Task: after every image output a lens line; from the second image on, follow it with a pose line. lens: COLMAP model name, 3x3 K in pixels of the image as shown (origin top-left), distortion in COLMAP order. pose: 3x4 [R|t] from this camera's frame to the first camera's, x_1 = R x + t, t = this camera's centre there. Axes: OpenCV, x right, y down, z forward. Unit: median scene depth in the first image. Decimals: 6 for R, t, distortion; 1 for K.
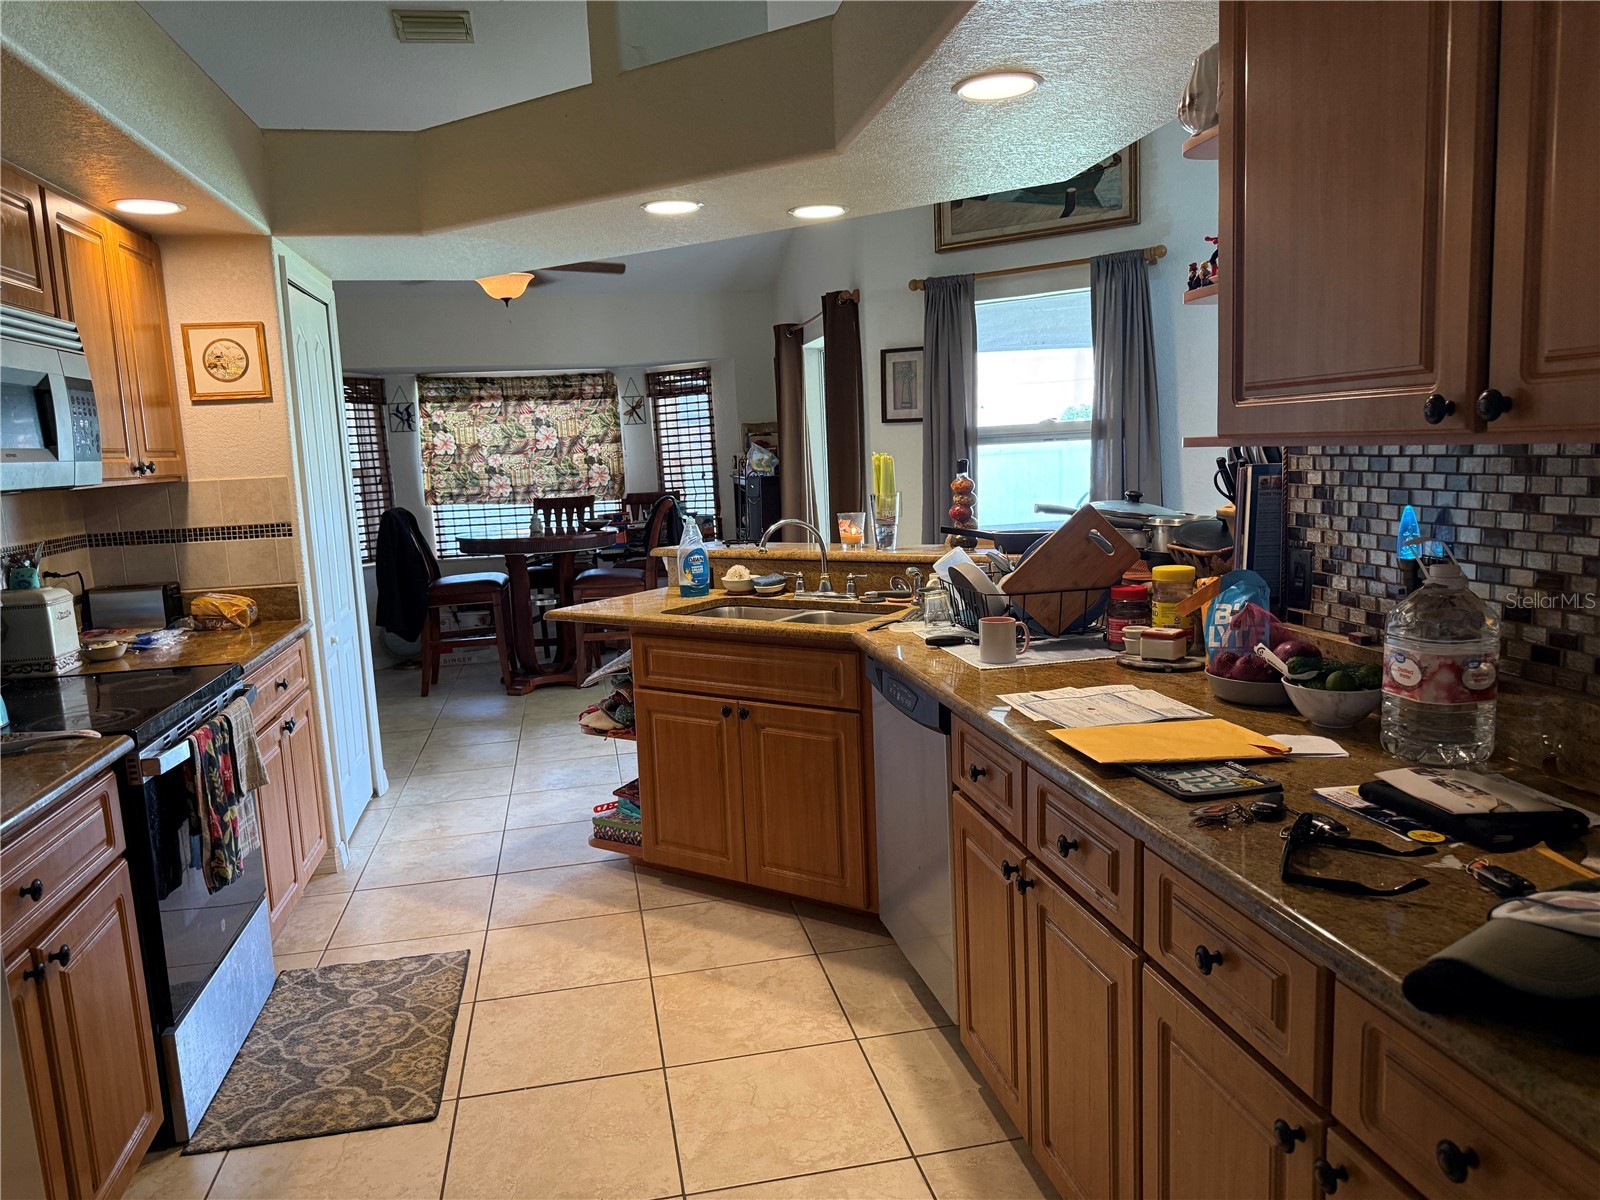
lens RADIAL K [[1123.9, 0, 811.1], [0, 1123.9, 605.3], [0, 0, 1]] dist [0.110675, -0.138701]
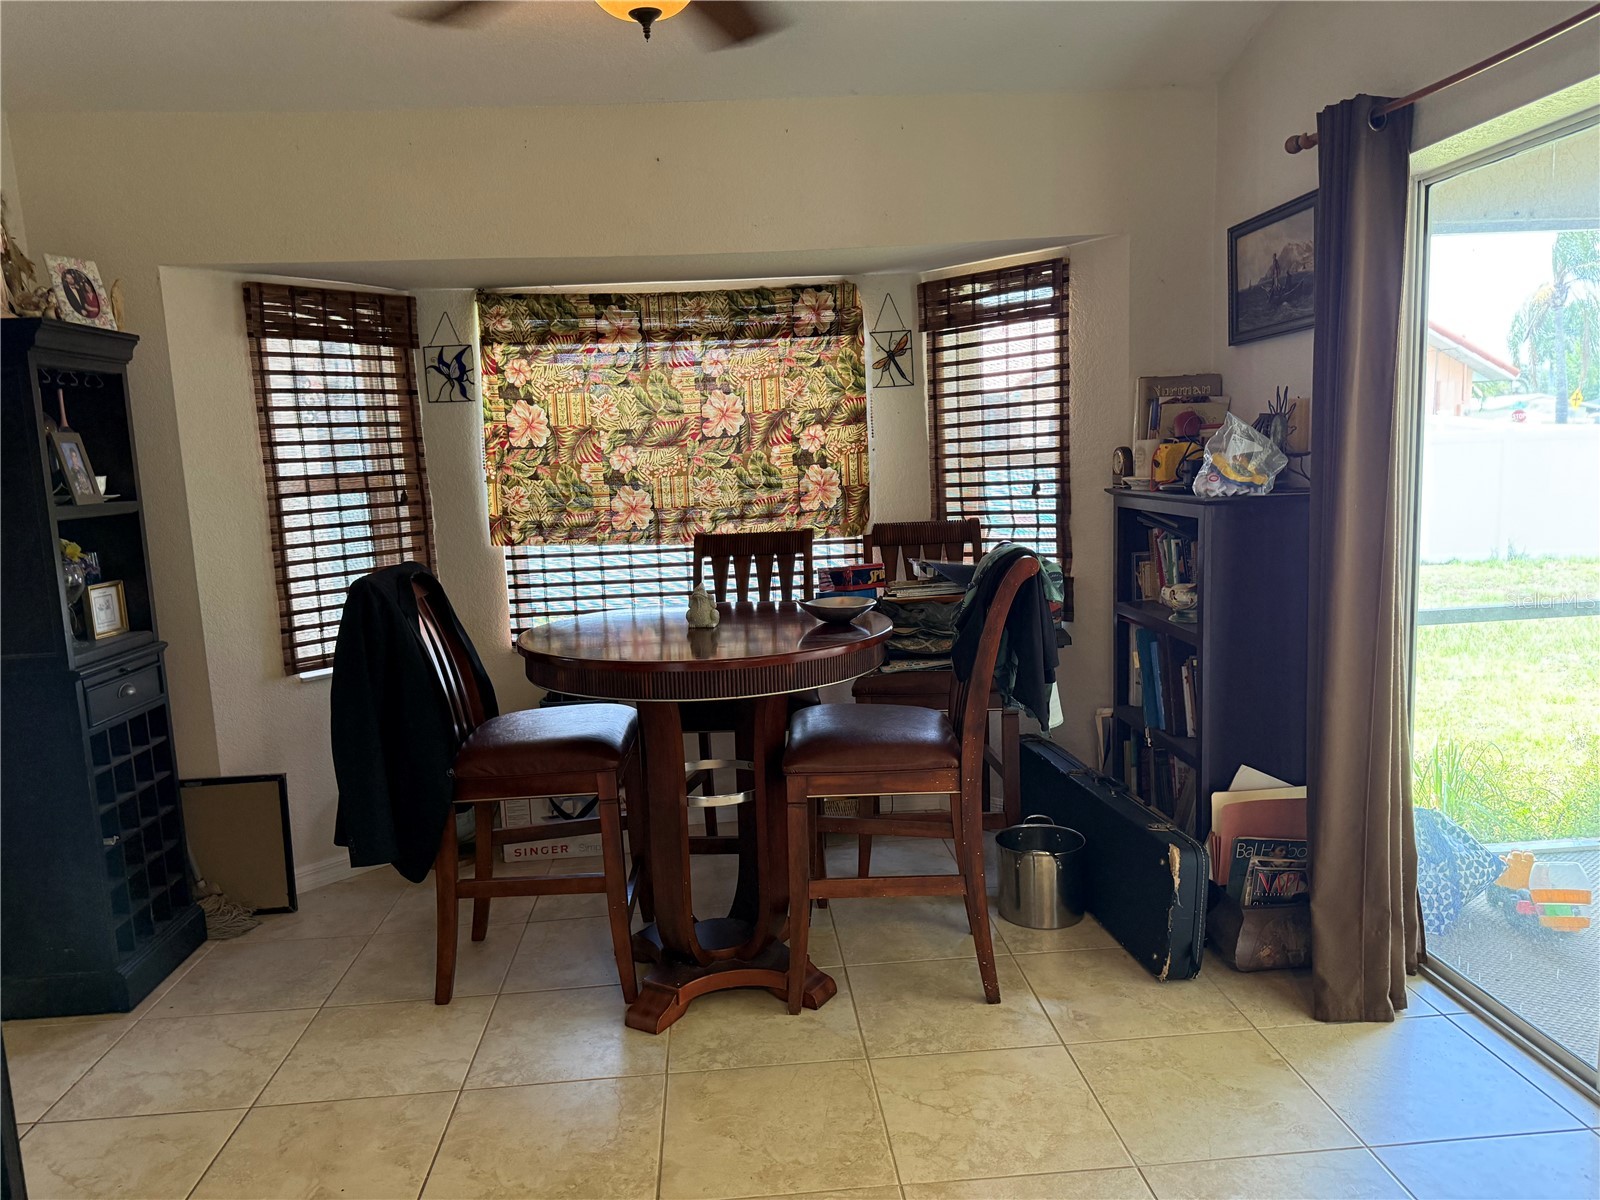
lens RADIAL K [[1178.4, 0, 800.0], [0, 1178.4, 600.0], [0, 0, 1]] dist [0.145473, -0.157528]
pose [[0.989738, 0.020285, -0.141444, -0.123361], [-0.021475, 0.999746, -0.006894, -0.062272], [0.141269, 0.009861, 0.989922, 0.484358]]
